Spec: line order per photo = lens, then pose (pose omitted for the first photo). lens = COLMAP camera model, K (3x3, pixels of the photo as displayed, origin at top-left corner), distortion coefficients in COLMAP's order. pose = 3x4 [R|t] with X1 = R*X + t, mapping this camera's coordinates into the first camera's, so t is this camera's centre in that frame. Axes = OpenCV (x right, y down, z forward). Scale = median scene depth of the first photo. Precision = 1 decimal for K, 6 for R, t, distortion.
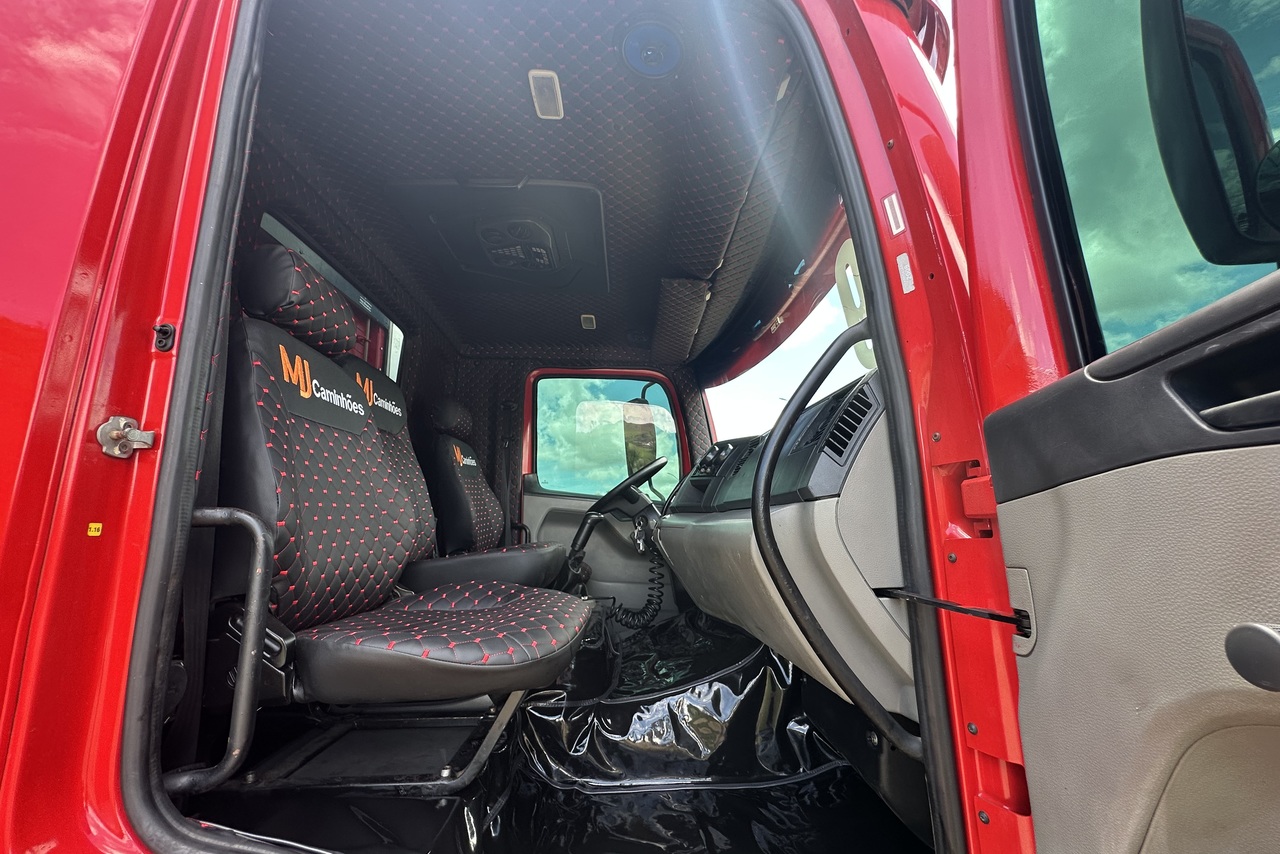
lens RADIAL K [[514.5, 0, 640.0], [0, 514.5, 427.0], [0, 0, 1]] dist [-0.006313, 0.000252]
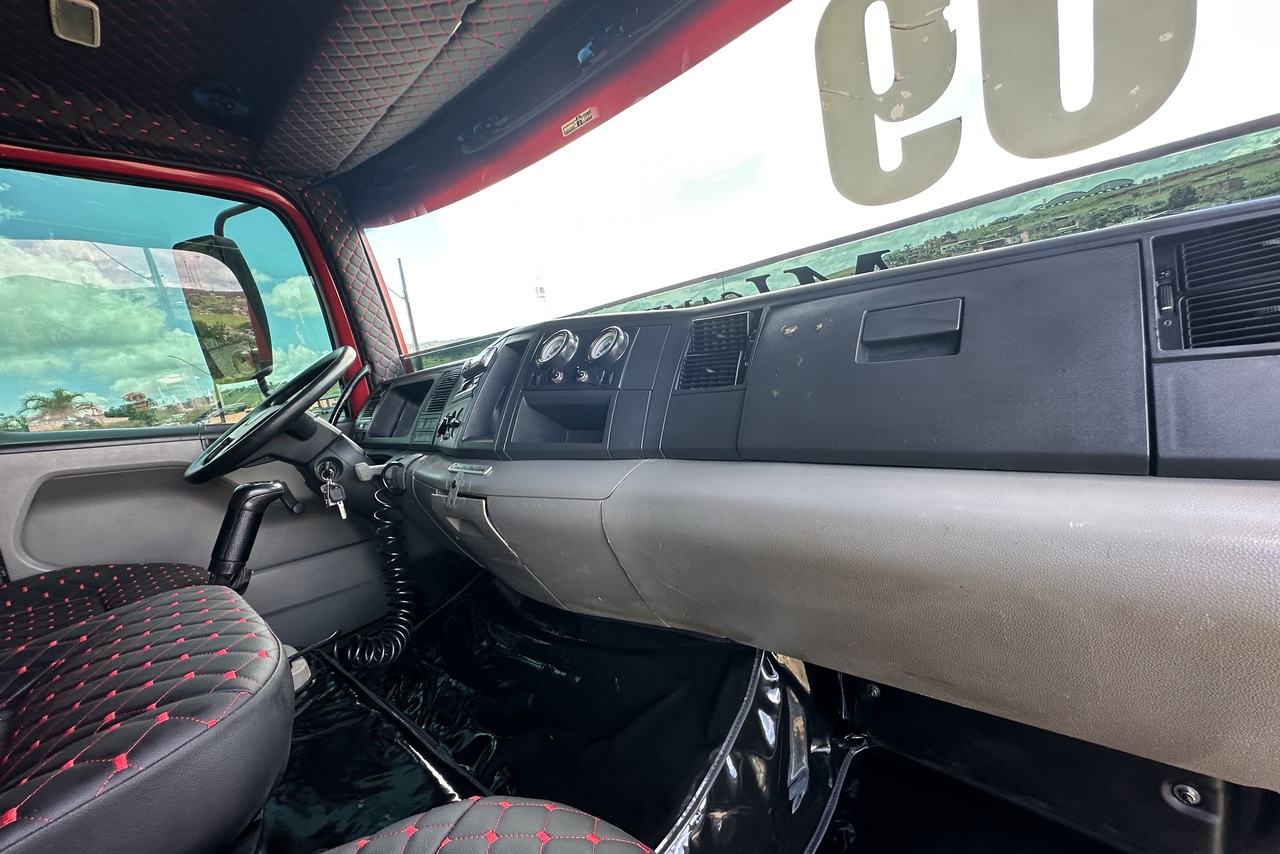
lens RADIAL K [[514.5, 0, 640.0], [0, 514.5, 427.0], [0, 0, 1]] dist [-0.006313, 0.000252]
pose [[0.686134, -0.162848, 0.709014, -0.121454], [-0.020265, 0.969966, 0.242395, 0.000693], [-0.727193, -0.180684, 0.662226, 0.324180]]
